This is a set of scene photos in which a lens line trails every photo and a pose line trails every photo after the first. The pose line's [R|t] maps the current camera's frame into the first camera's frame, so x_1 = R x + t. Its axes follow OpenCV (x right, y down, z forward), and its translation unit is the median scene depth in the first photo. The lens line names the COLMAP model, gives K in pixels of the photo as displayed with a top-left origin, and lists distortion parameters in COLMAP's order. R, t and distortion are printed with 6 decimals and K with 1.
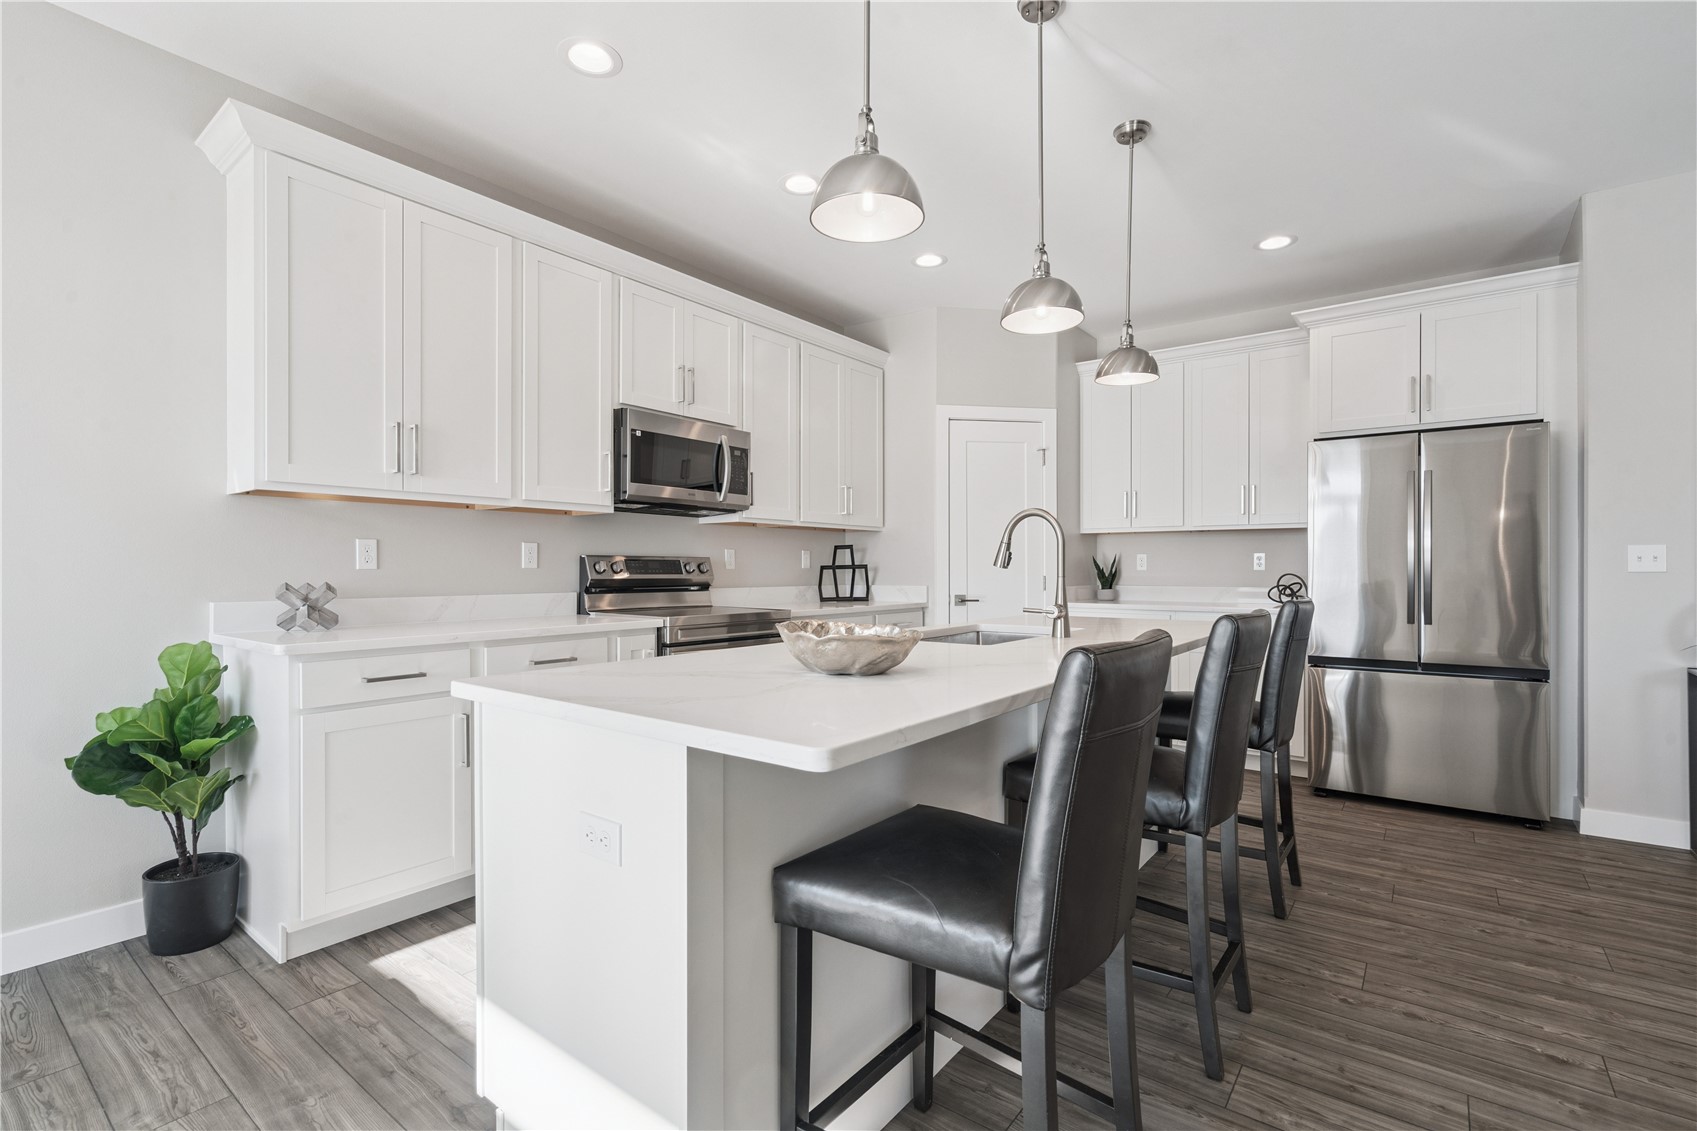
lens RADIAL K [[773.8, 0, 843.3], [0, 773.8, 570.3], [0, 0, 1]] dist [-0.002188, -0.001081]
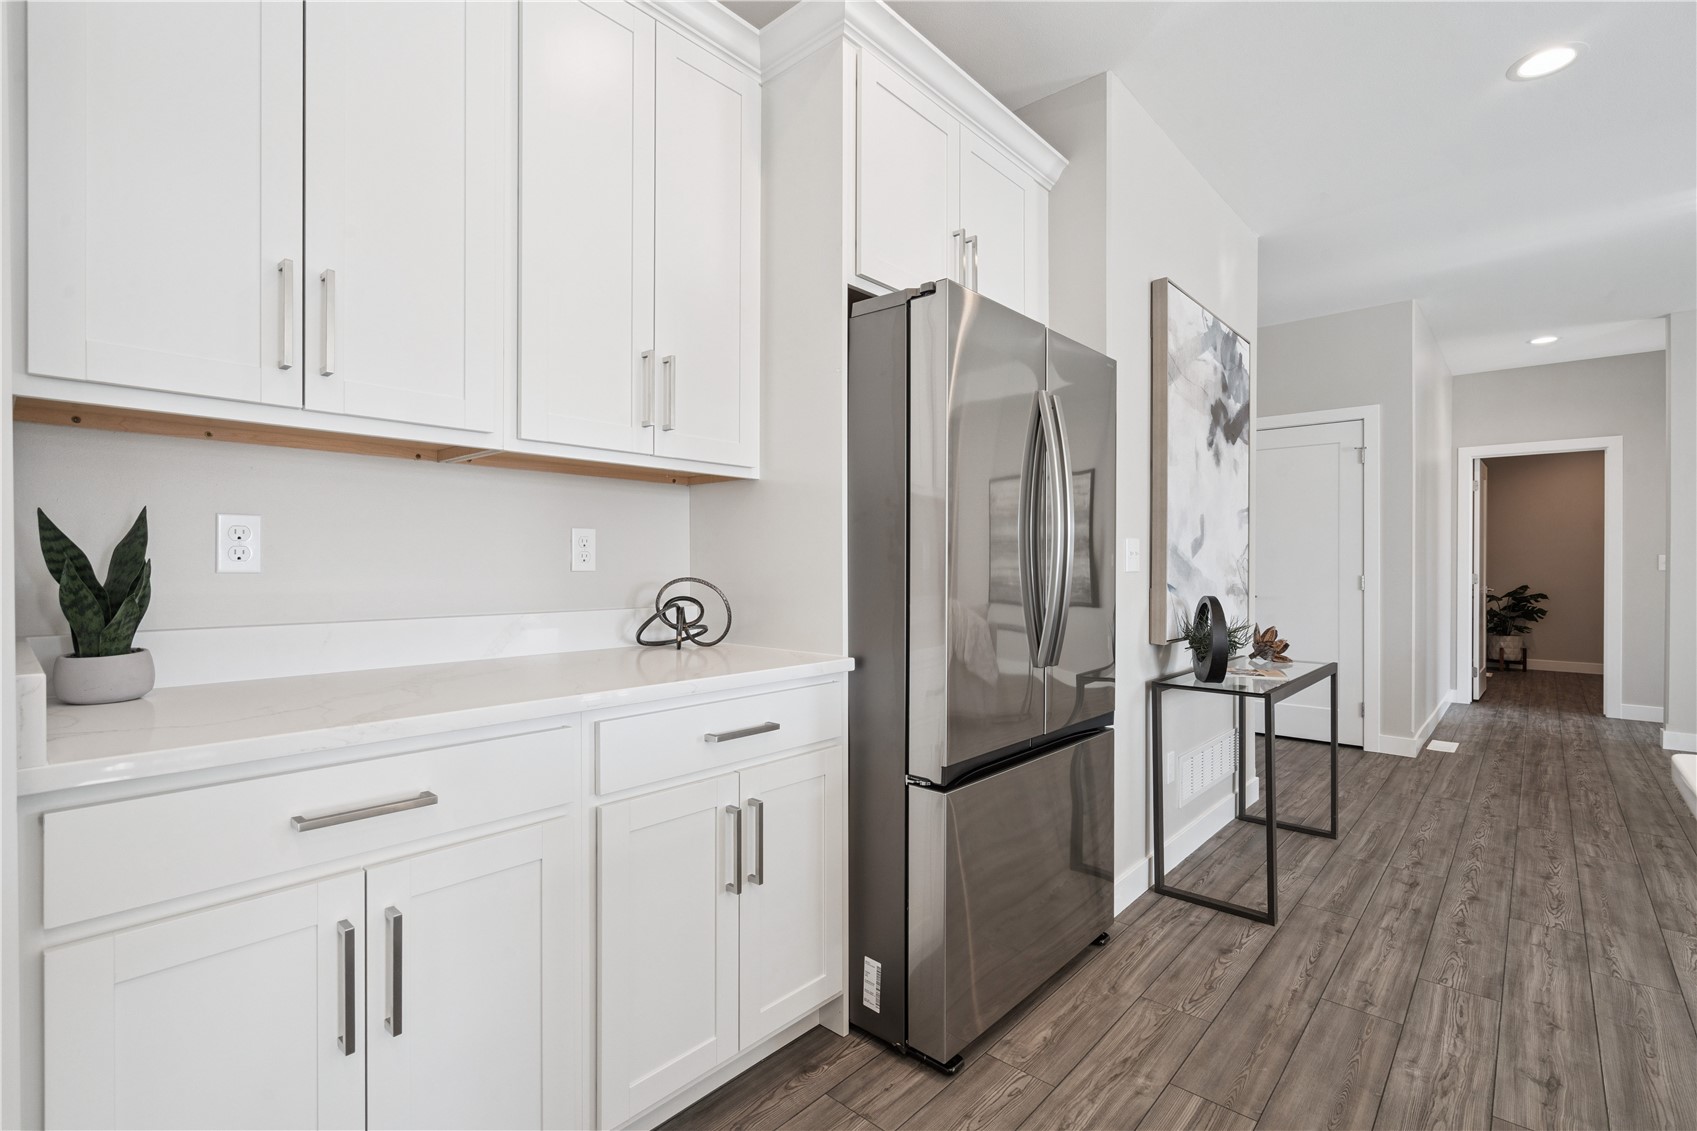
lens RADIAL K [[773.8, 0, 843.3], [0, 773.8, 570.3], [0, 0, 1]] dist [-0.002188, -0.001081]
pose [[0.074633, -0.007738, 0.997181, 0.178205], [0.000317, 0.999970, 0.007736, -0.004486], [-0.997211, -0.000261, 0.074634, 1.119607]]
